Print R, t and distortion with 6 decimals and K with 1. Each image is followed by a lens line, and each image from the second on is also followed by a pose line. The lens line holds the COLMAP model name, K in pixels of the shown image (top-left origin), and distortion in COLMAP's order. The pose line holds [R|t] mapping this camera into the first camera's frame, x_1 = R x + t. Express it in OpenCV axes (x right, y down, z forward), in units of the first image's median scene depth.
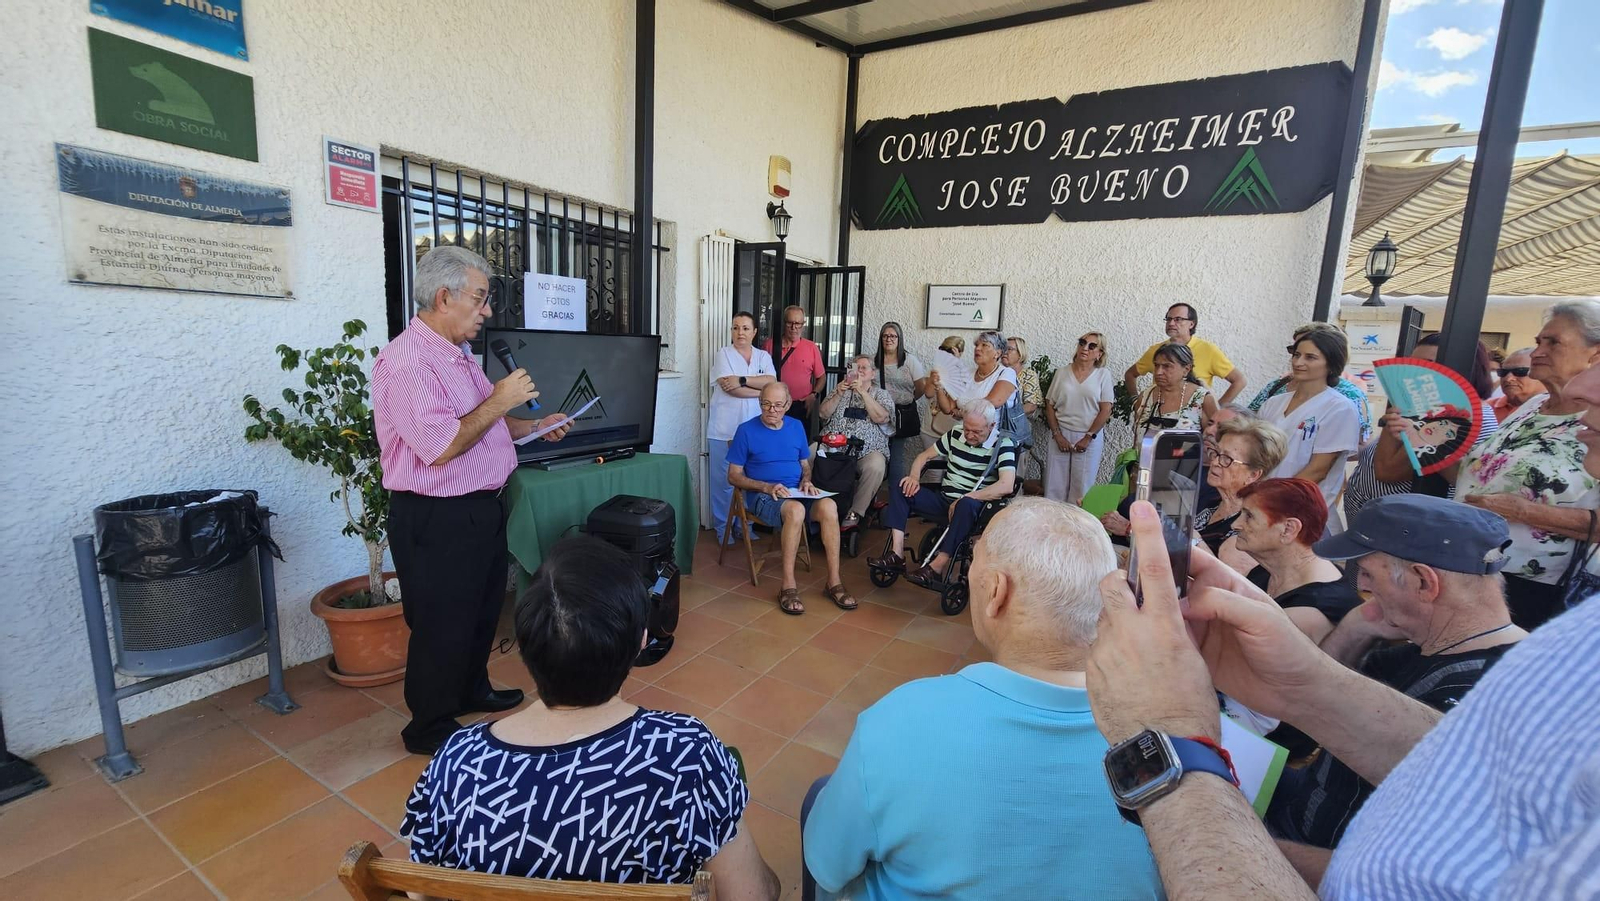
lens RADIAL K [[656.4, 0, 796.4], [0, 656.4, 441.9], [0, 0, 1]] dist [0.001845, 0.000255]
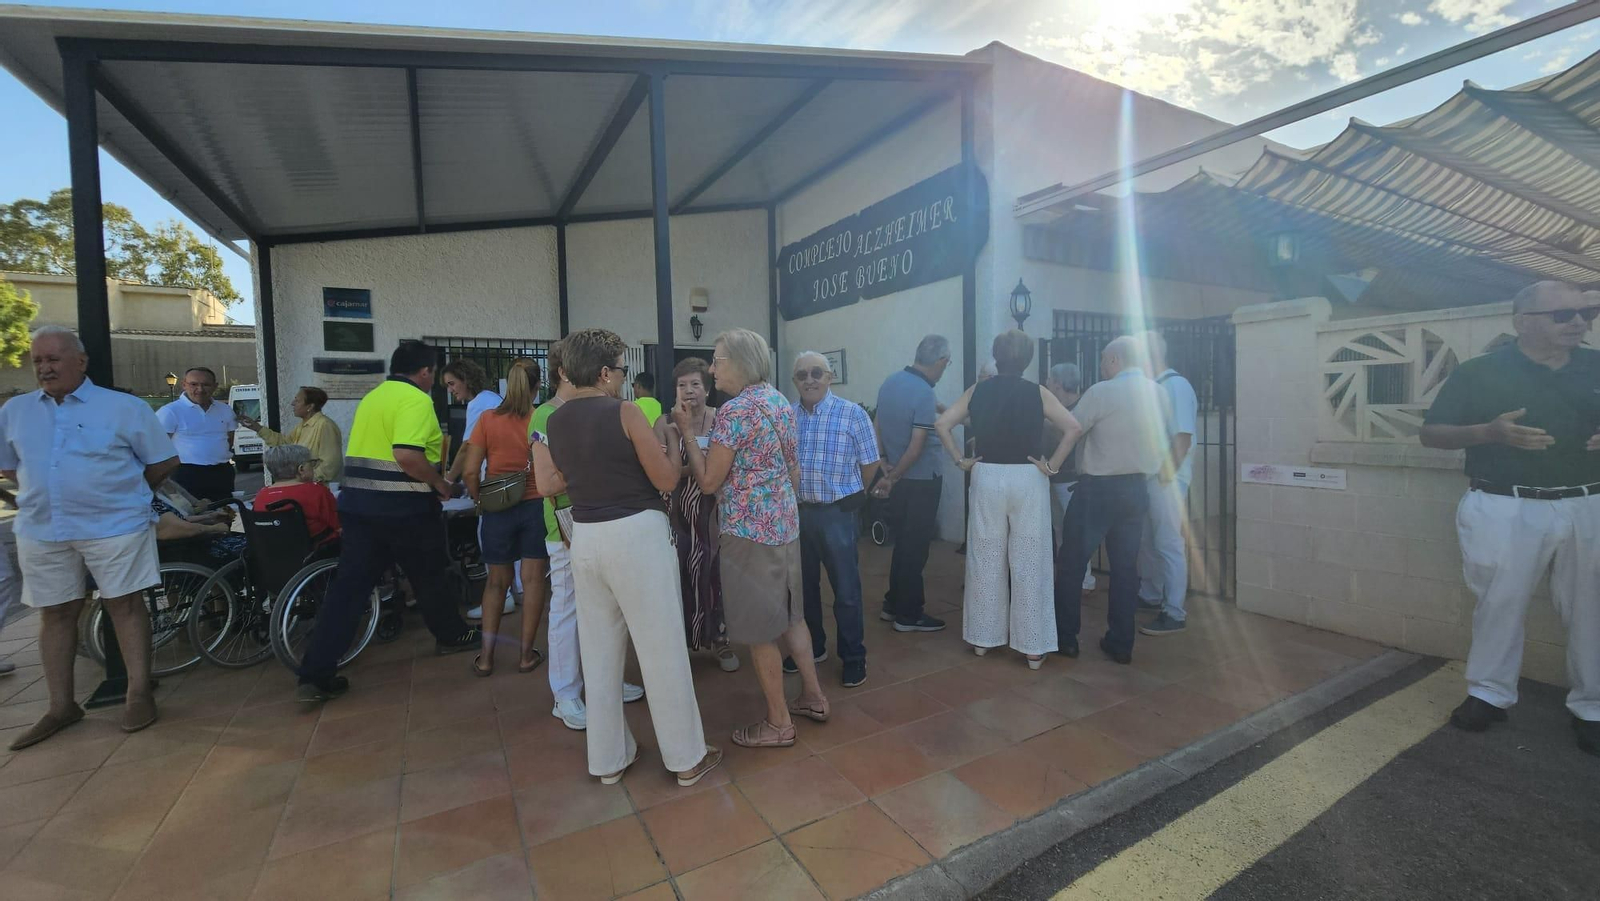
lens RADIAL K [[656.4, 0, 796.4], [0, 656.4, 441.9], [0, 0, 1]] dist [0.001845, 0.000255]
pose [[0.852197, -0.037735, -0.521858, 1.605900], [-0.021087, 0.994109, -0.106317, 0.159799], [0.522795, 0.101608, 0.846381, -0.287431]]
